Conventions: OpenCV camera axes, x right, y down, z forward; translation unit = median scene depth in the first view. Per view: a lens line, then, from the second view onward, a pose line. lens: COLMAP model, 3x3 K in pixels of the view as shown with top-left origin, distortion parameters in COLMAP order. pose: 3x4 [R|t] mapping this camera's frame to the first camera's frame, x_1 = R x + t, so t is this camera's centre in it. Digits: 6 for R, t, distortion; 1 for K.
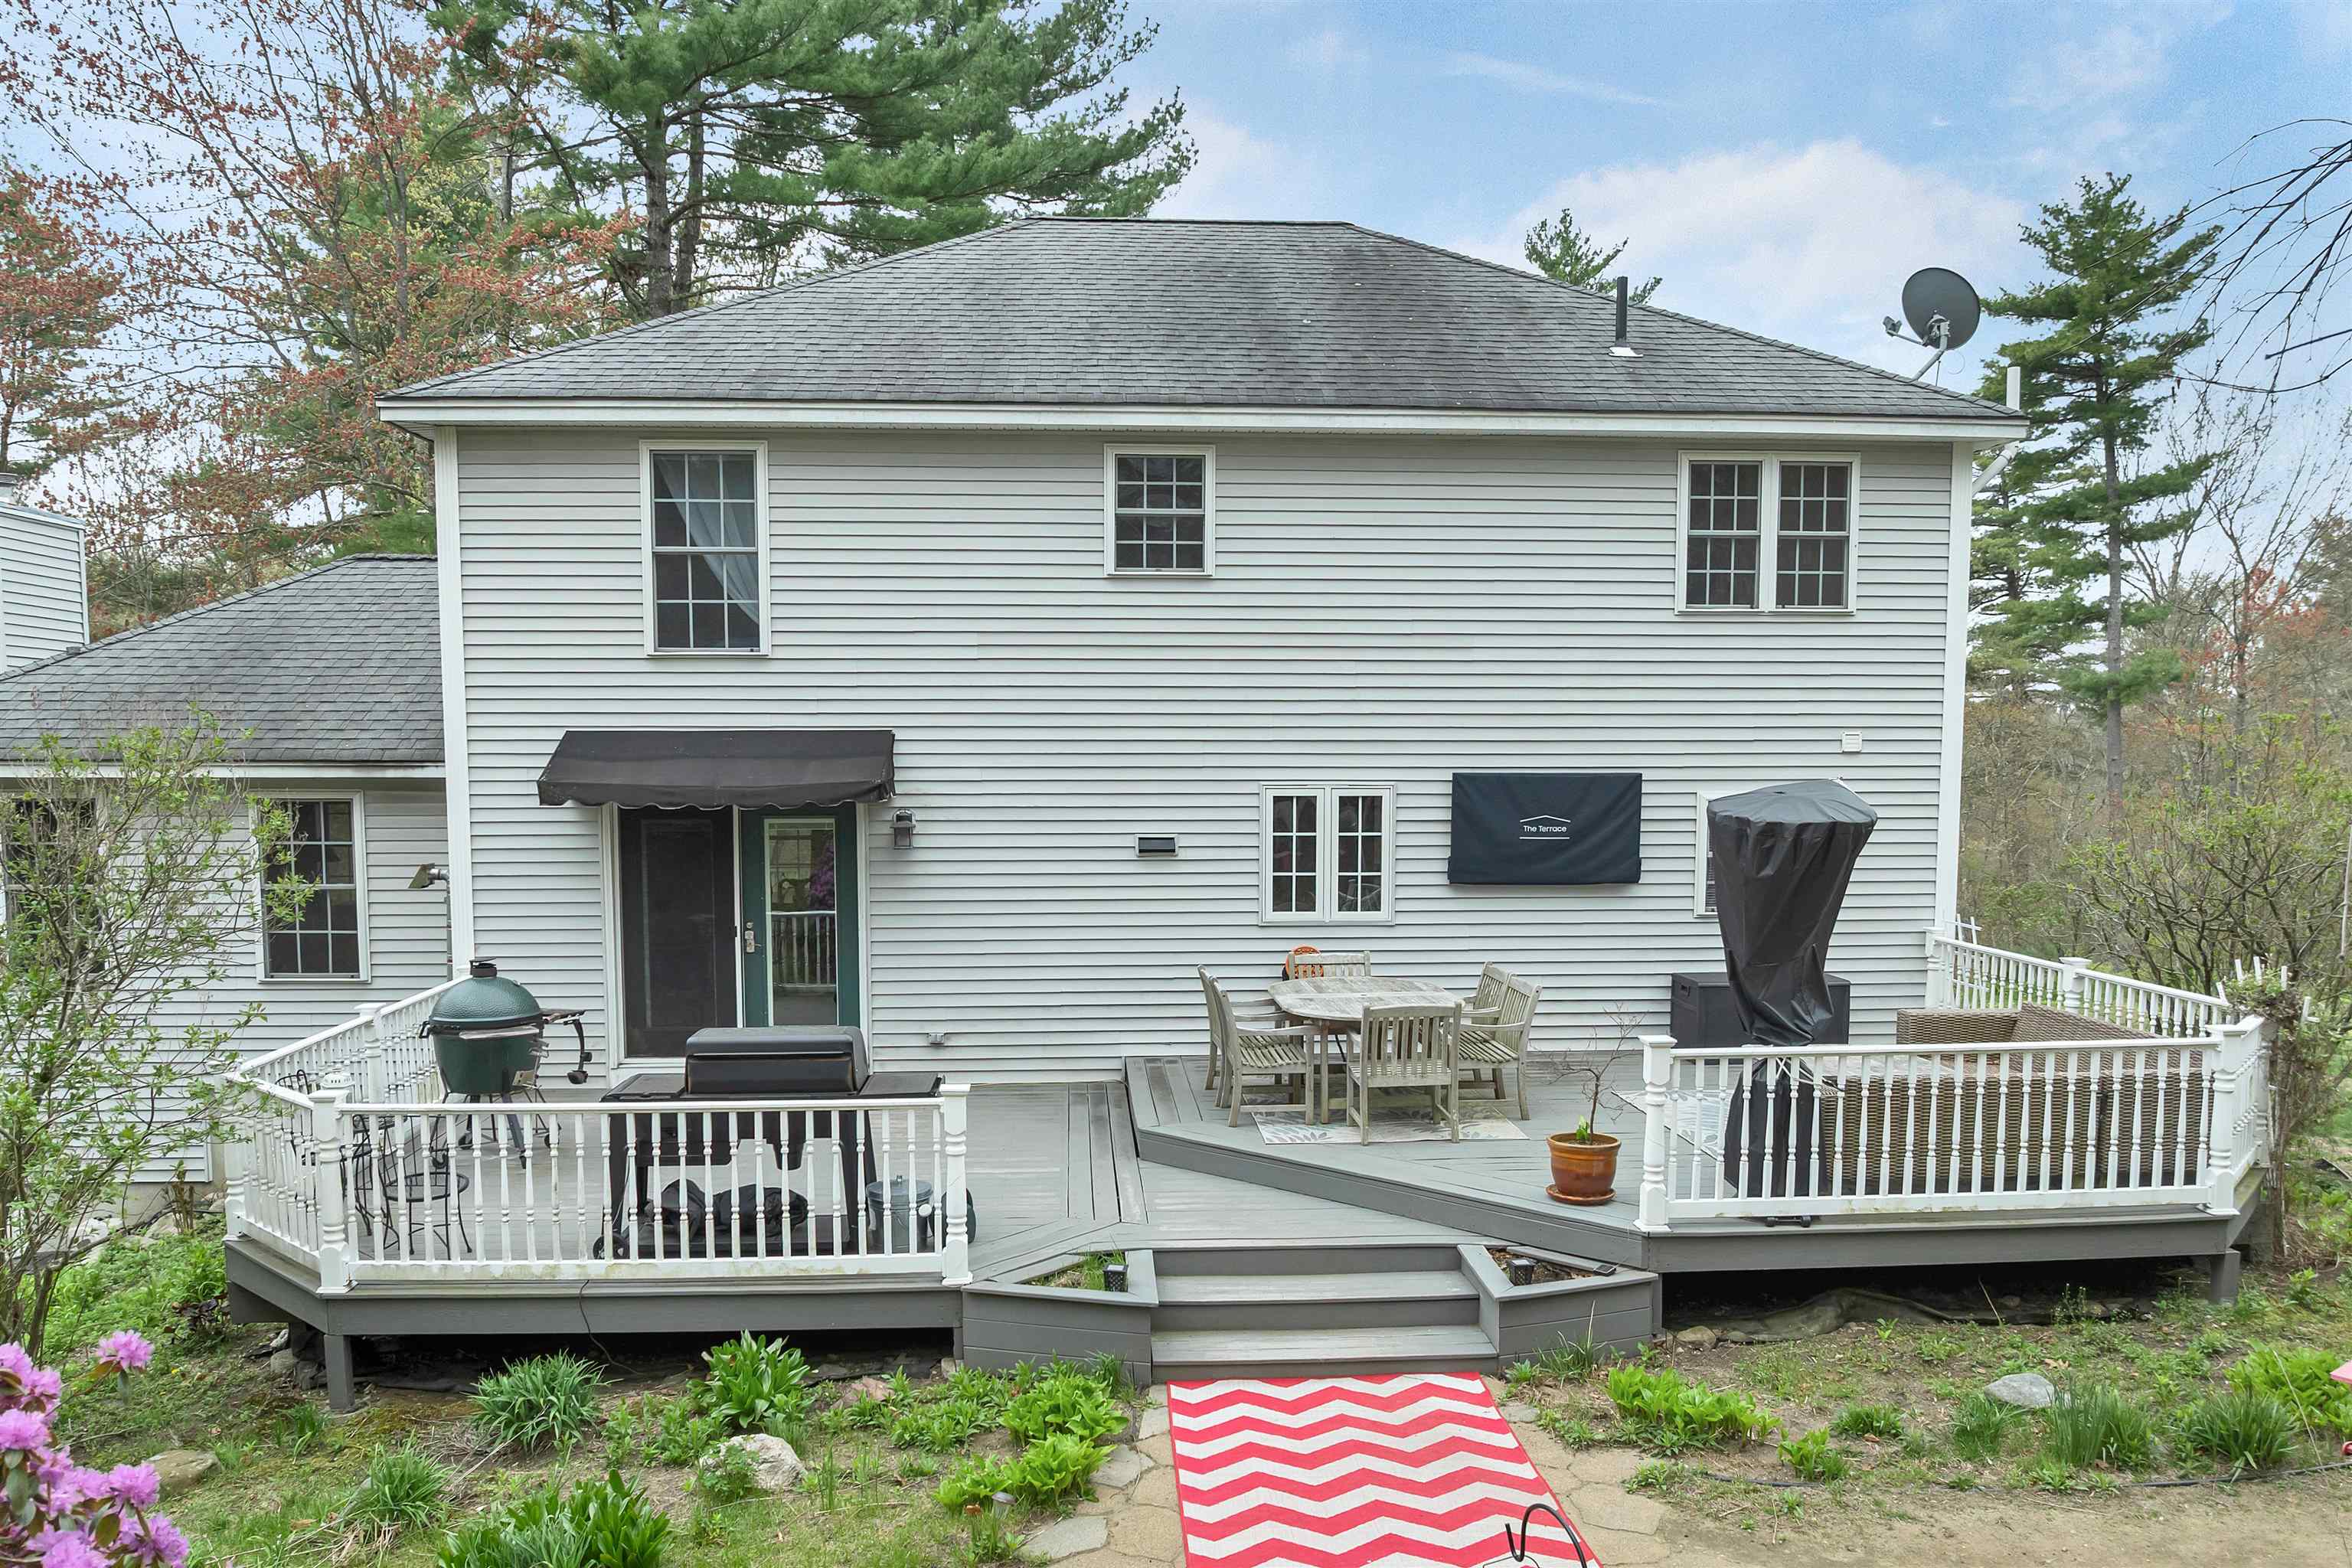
lens RADIAL K [[1697.4, 0, 1165.9], [0, 1697.4, 878.7], [0, 0, 1]] dist [-0.011738, -0.001138]
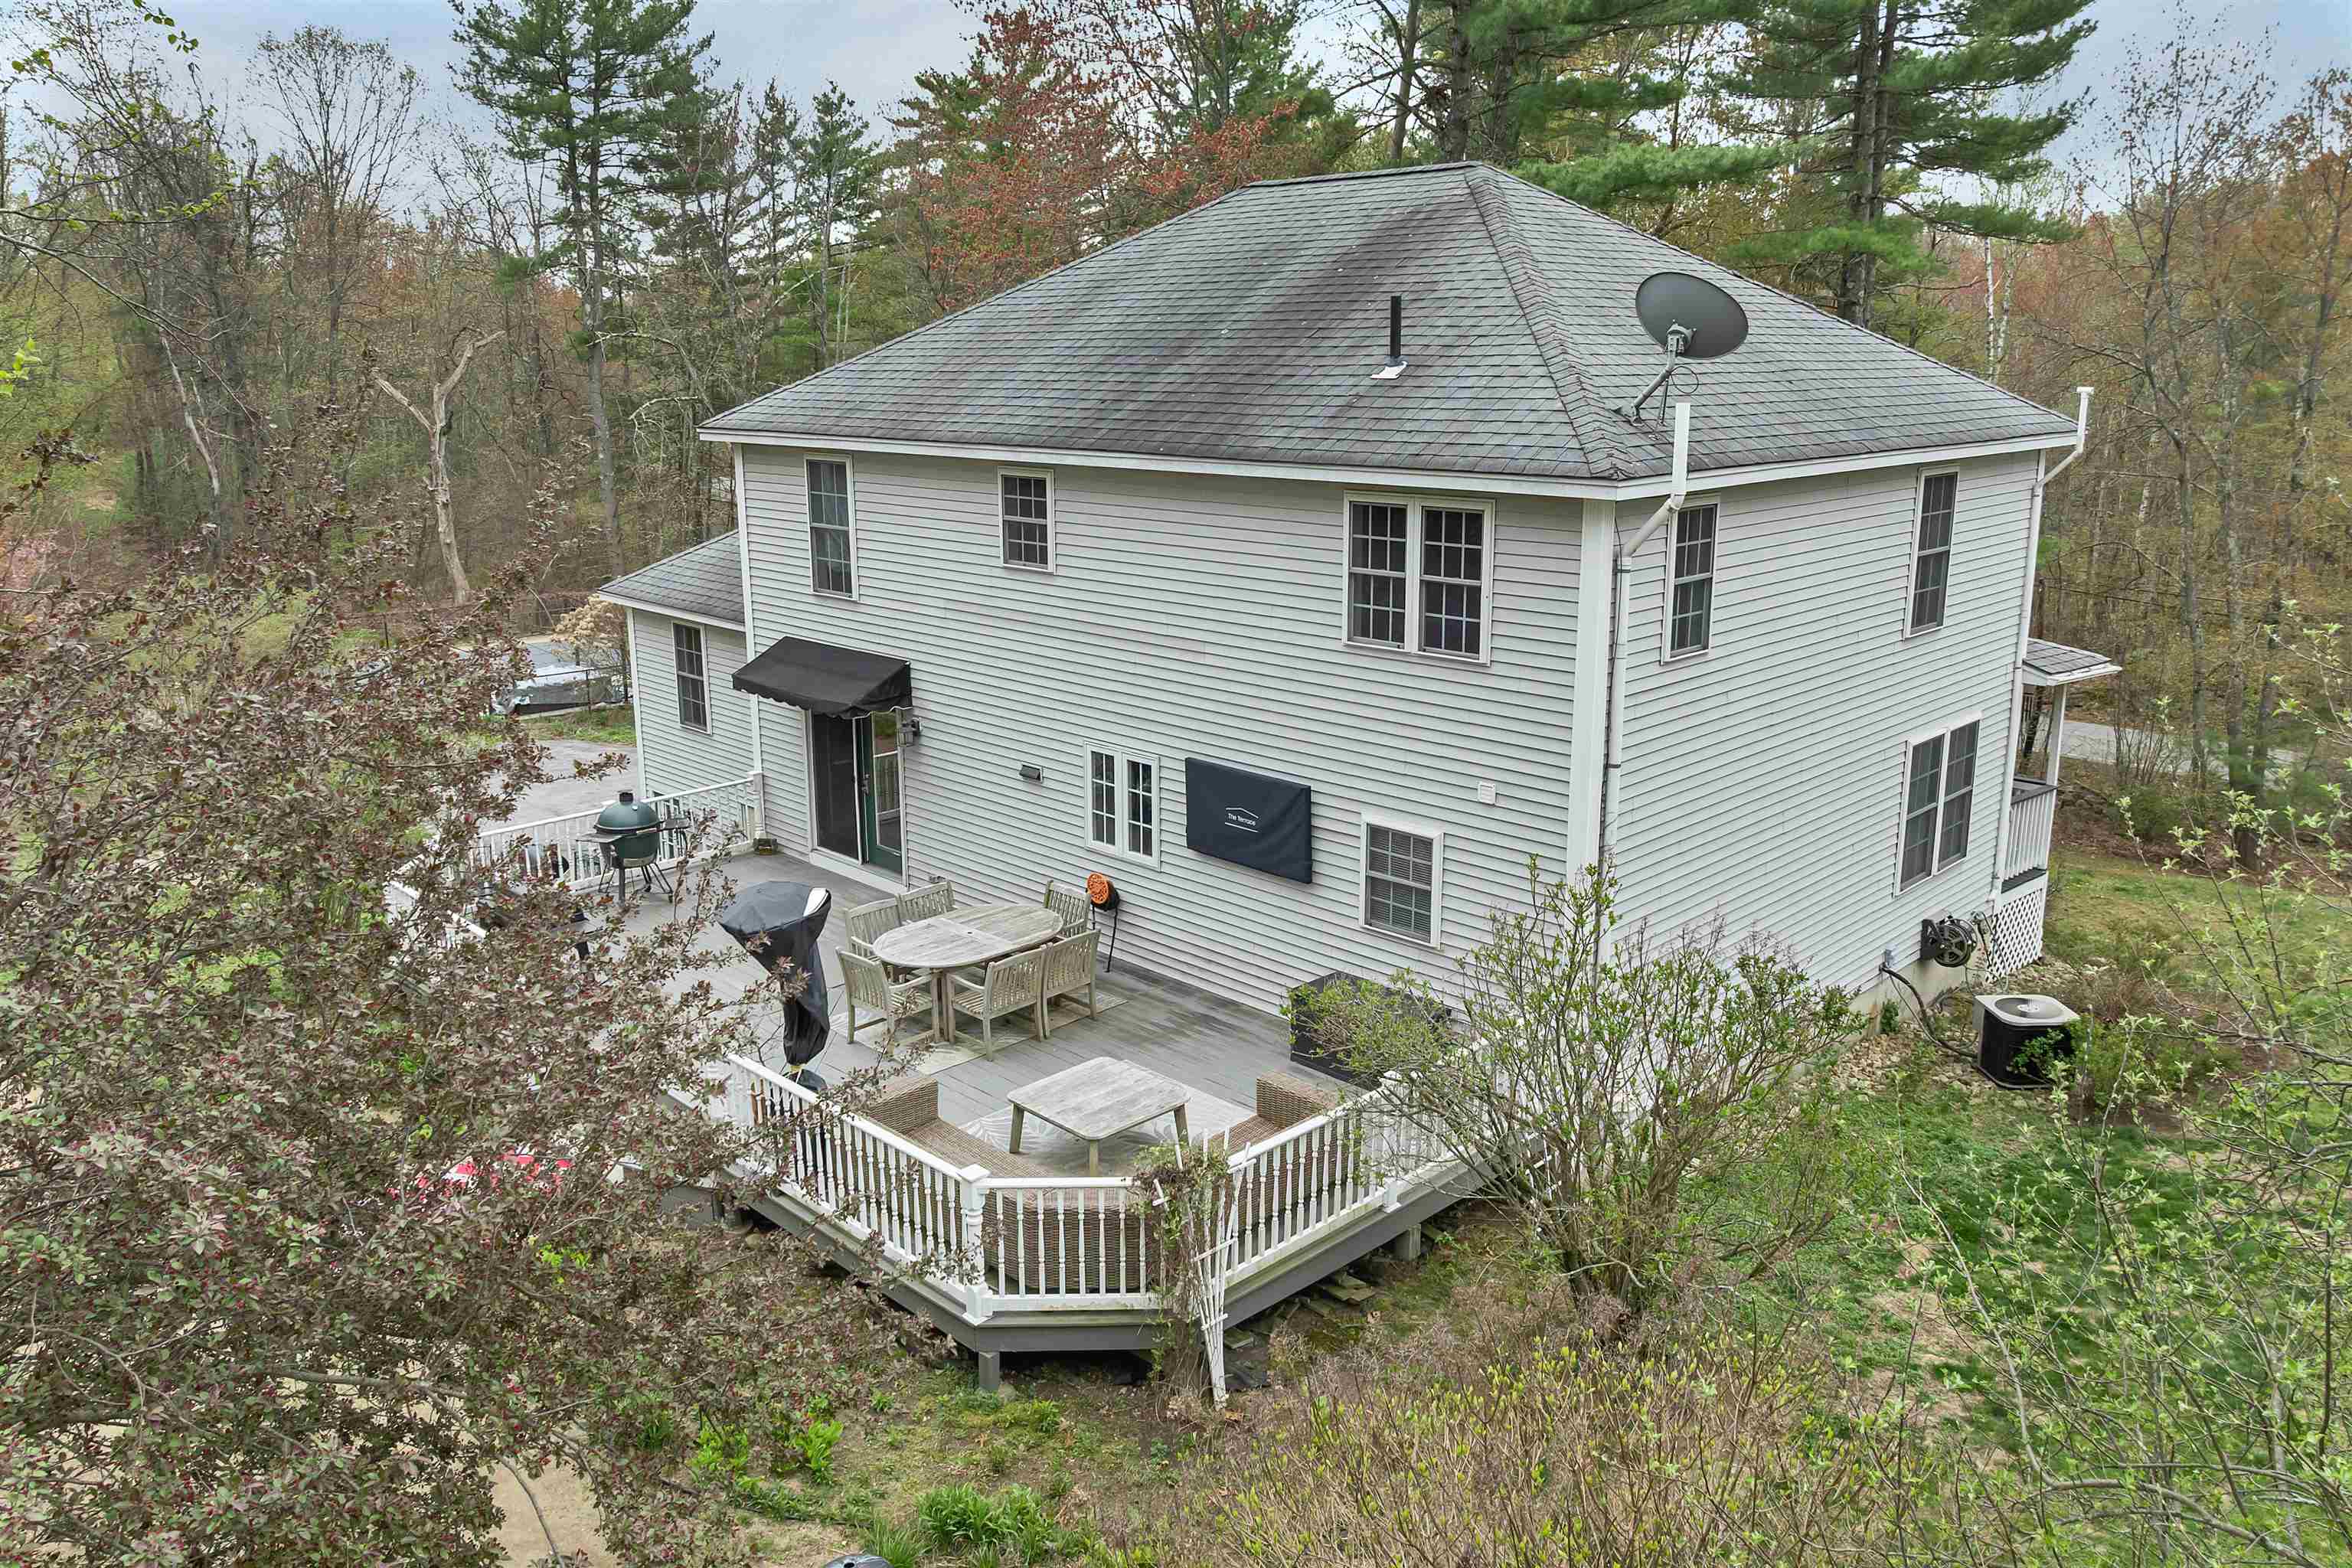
lens RADIAL K [[1697.4, 0, 1171.9], [0, 1697.4, 776.0], [0, 0, 1]] dist [-0.011738, -0.001138]
pose [[0.657893, 0.179575, -0.731389, 1.017181], [-0.060283, 0.980597, 0.186537, -0.266354], [0.750695, -0.078631, 0.655953, 0.224321]]
